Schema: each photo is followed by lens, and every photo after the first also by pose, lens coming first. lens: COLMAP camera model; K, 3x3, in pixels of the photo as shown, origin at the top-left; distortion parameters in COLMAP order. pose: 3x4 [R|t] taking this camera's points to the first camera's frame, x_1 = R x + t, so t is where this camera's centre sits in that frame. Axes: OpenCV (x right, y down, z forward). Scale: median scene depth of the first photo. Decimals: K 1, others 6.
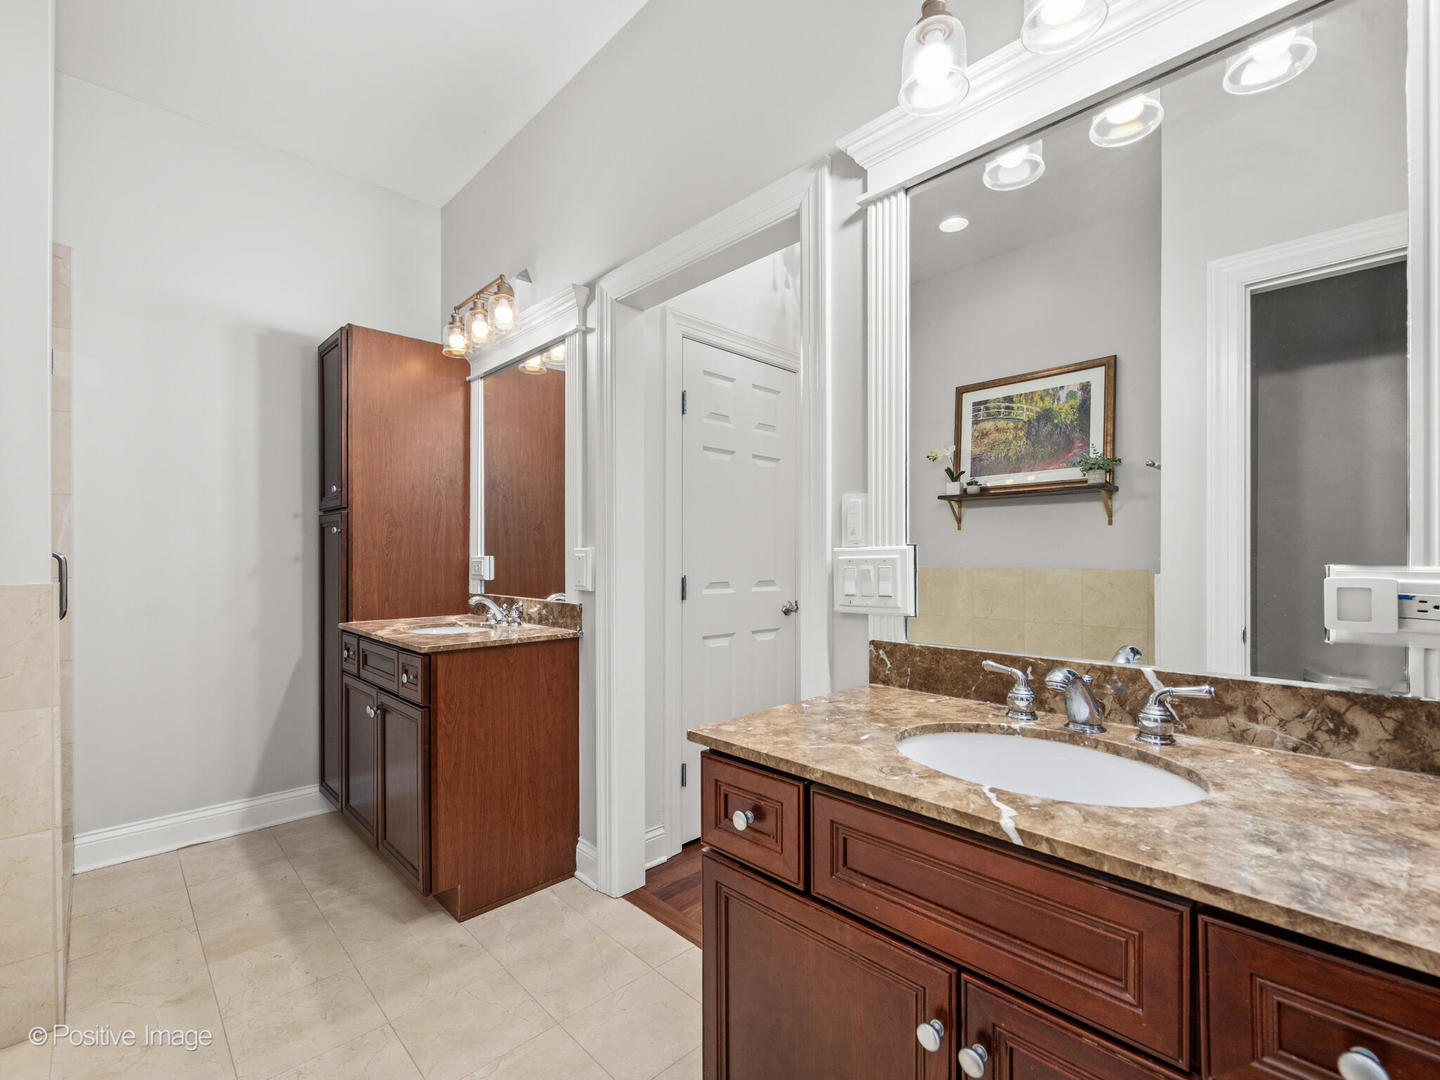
lens RADIAL K [[654.2, 0, 732.1], [0, 654.2, 549.8], [0, 0, 1]] dist [0.001423, 0.002465]
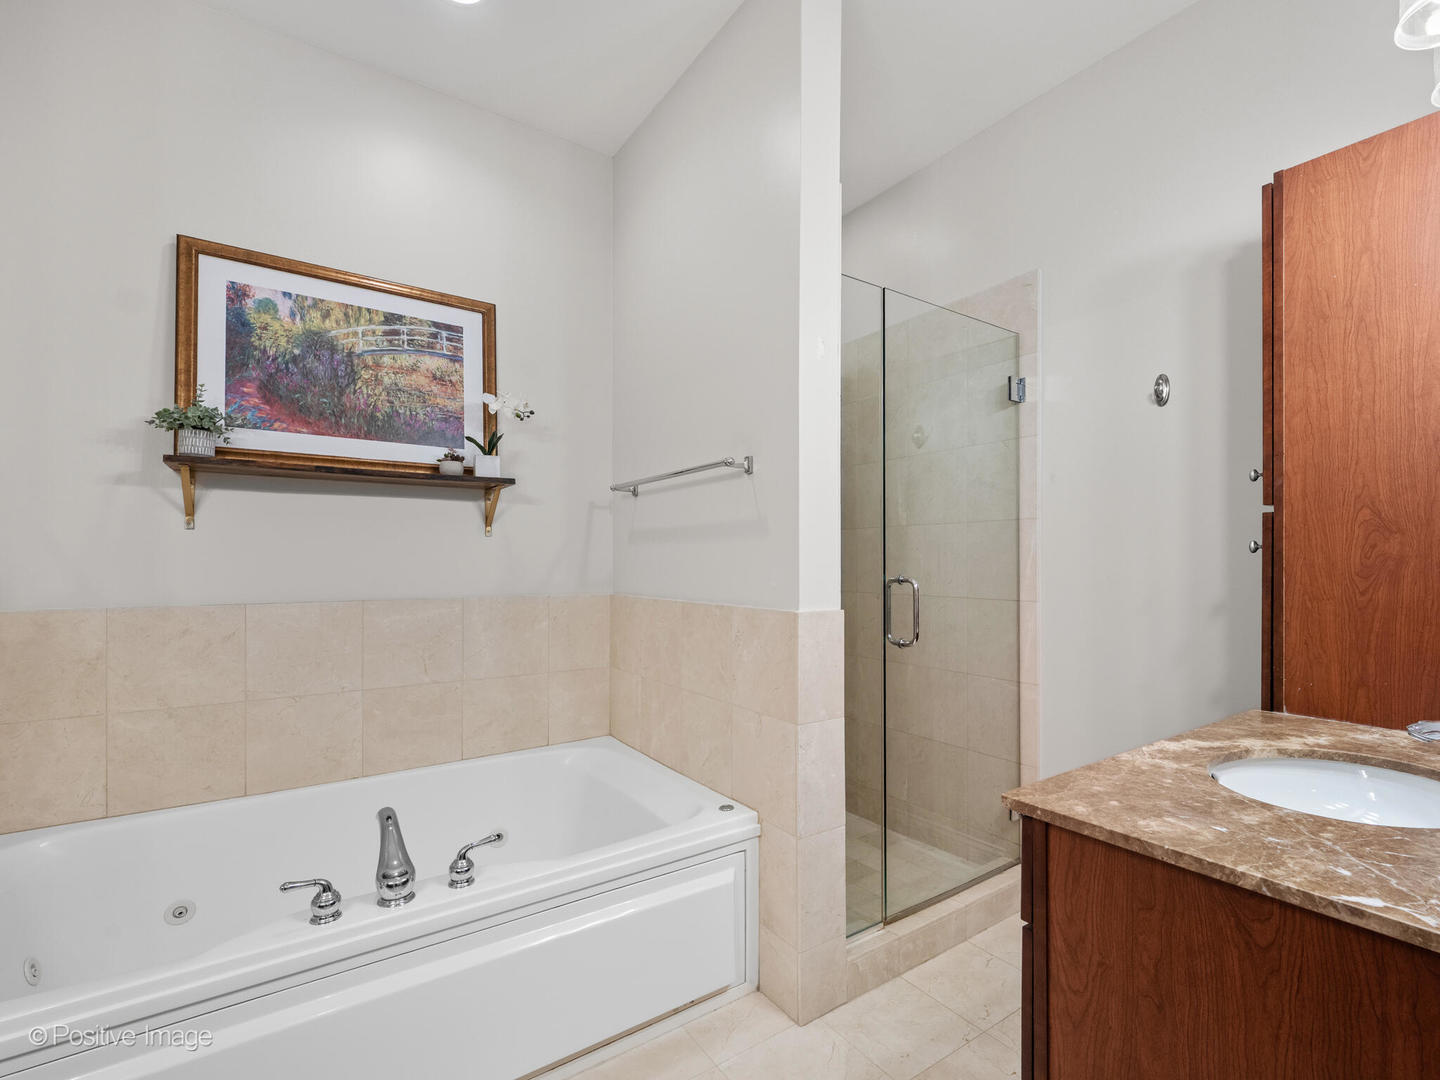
lens RADIAL K [[654.2, 0, 730.4], [0, 654.2, 551.6], [0, 0, 1]] dist [0.001423, 0.002465]
pose [[-0.144410, -0.011110, -0.989456, 0.059170], [0.005590, 0.999912, -0.012044, -0.040178], [0.989502, -0.007270, -0.144335, 1.220470]]
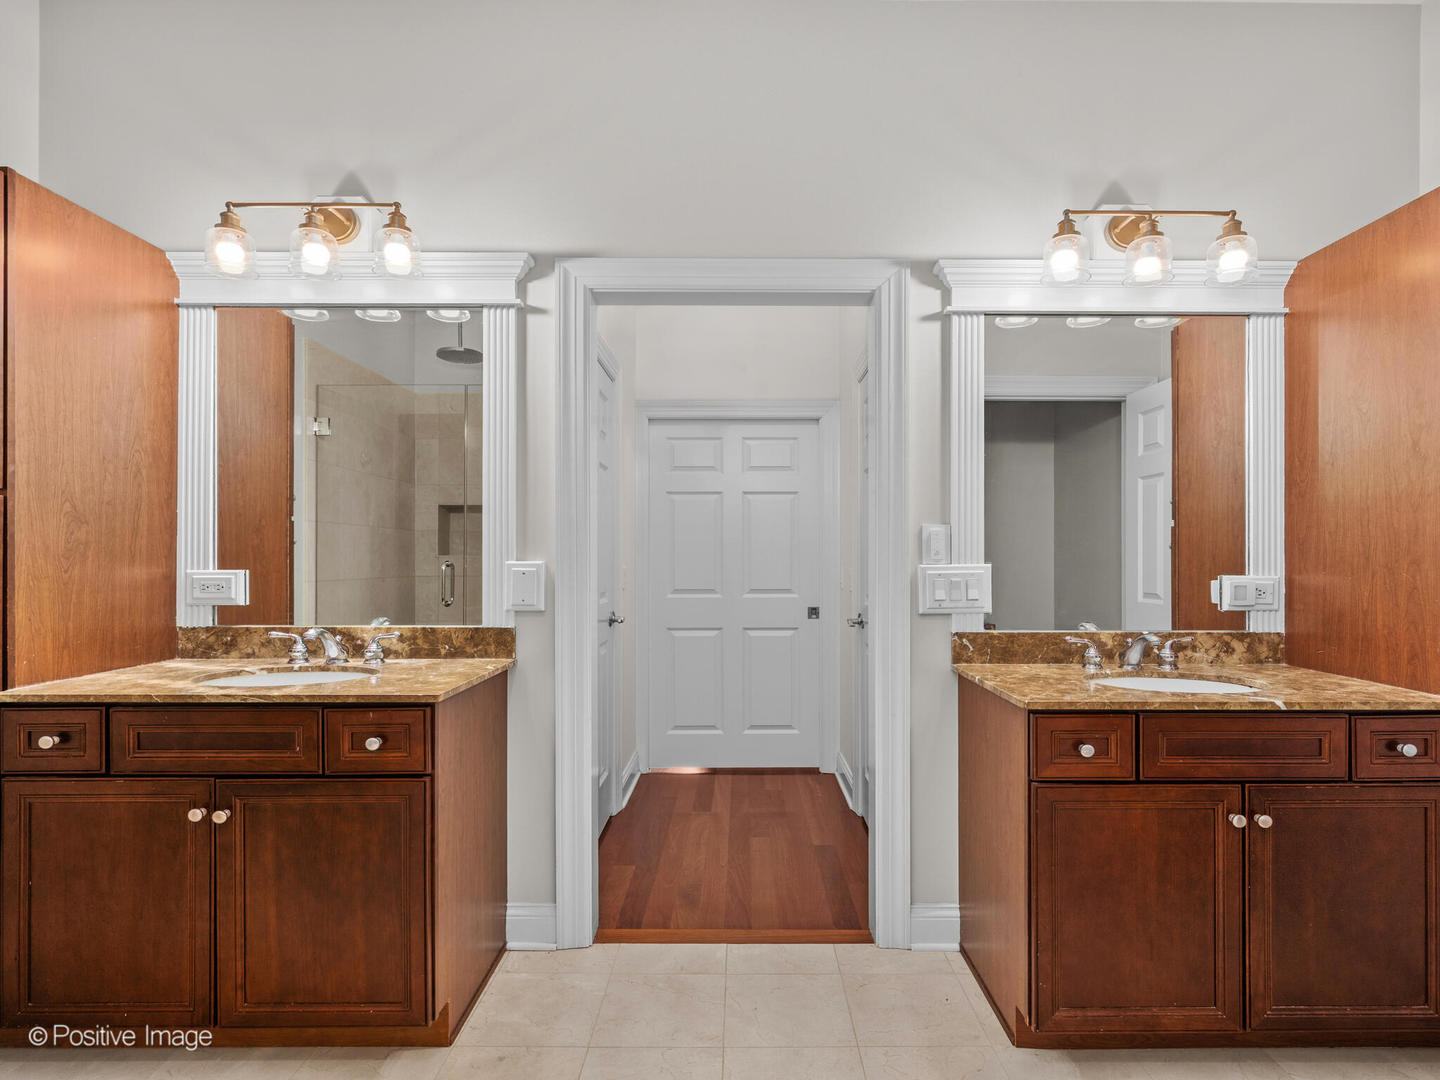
lens RADIAL K [[698.7, 0, 714.7], [0, 698.7, 551.0], [0, 0, 1]] dist [0.005546, 0.000627]
pose [[0.730226, 0.005605, 0.683183, -1.080781], [-0.005408, 0.999982, -0.002423, -0.024541], [-0.683184, -0.001925, 0.730243, 0.255761]]
